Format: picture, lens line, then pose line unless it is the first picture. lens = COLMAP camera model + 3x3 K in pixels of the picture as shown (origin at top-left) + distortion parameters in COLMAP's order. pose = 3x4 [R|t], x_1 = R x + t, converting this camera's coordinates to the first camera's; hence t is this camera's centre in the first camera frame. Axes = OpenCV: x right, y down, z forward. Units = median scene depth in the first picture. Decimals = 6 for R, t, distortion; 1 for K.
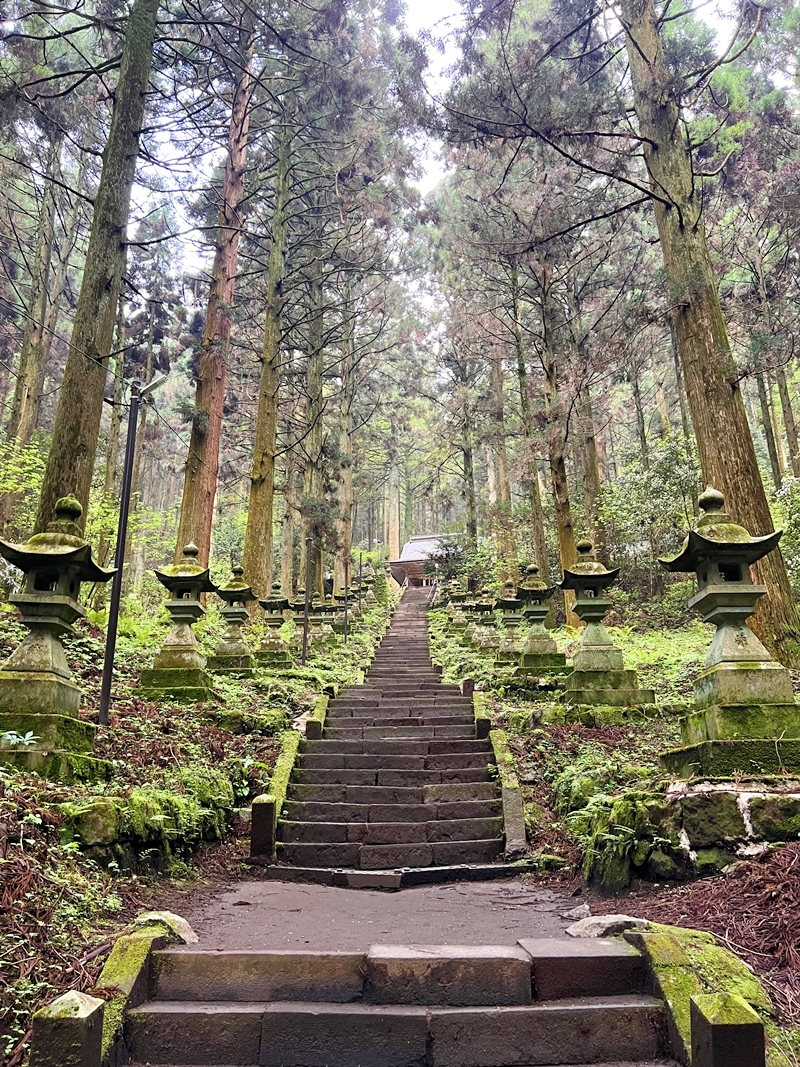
lens RADIAL K [[803.5, 0, 401.8], [0, 803.5, 535.1], [0, 0, 1]] dist [0.002177, 0.000035]
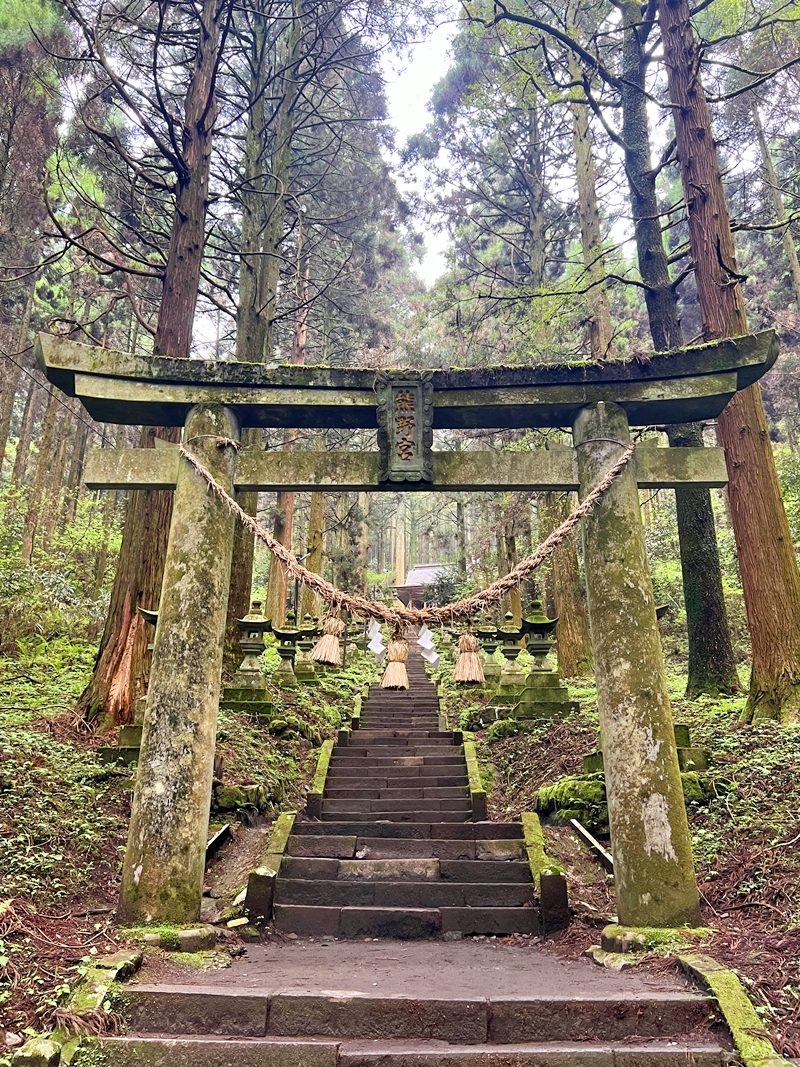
lens RADIAL K [[803.5, 0, 398.3], [0, 803.5, 532.0], [0, 0, 1]] dist [0.002177, 0.000035]
pose [[0.999860, 0.011657, -0.011967, 0.002210], [-0.011825, 0.999831, -0.014080, -0.063321], [0.011801, 0.014220, 0.999829, -0.402721]]
